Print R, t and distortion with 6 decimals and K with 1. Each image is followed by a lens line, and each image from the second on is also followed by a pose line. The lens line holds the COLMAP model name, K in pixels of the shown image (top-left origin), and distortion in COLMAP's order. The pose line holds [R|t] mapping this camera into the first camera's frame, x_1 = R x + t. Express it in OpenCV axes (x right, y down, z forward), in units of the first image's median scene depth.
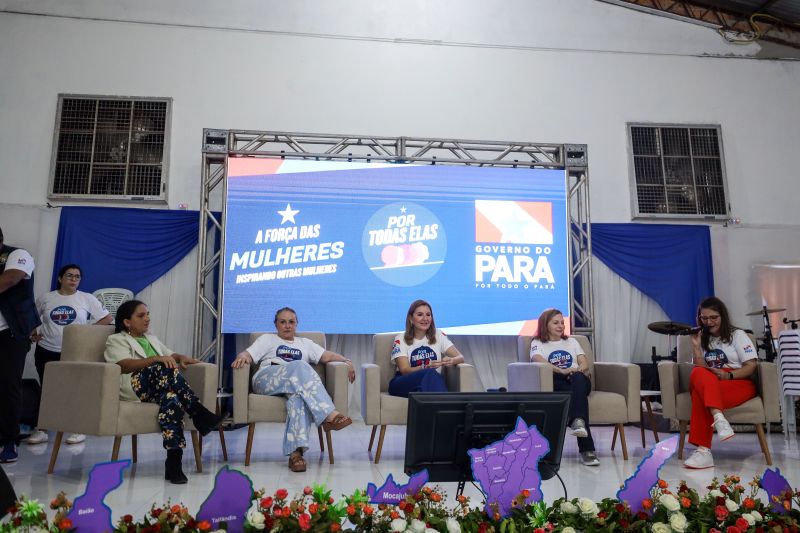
lens RADIAL K [[690.1, 0, 406.1], [0, 690.1, 266.6], [0, 0, 1]] dist [0.006535, 0.027756]
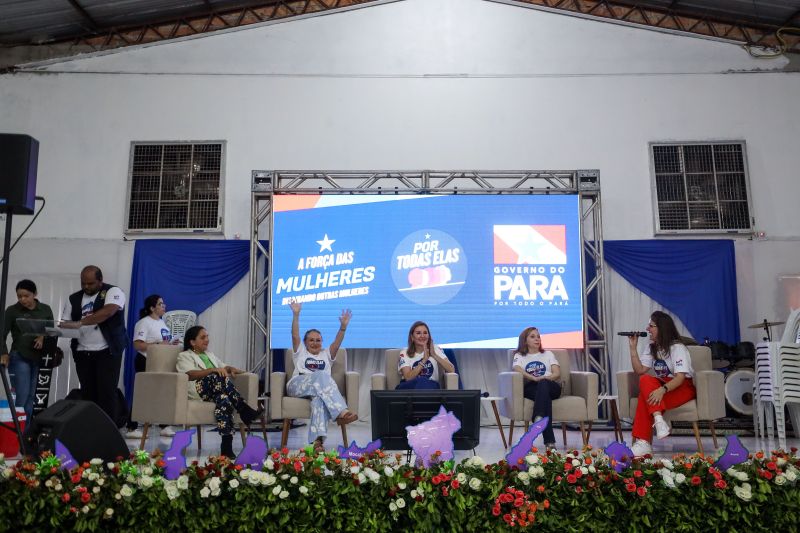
lens RADIAL K [[853.7, 0, 414.7], [0, 853.7, 255.1], [0, 0, 1]] dist [0.023116, 0.000000]
pose [[0.991926, -0.021335, -0.125008, 0.146863], [0.020633, 0.999763, -0.006908, -0.042840], [0.125126, 0.004273, 0.992132, -0.368702]]
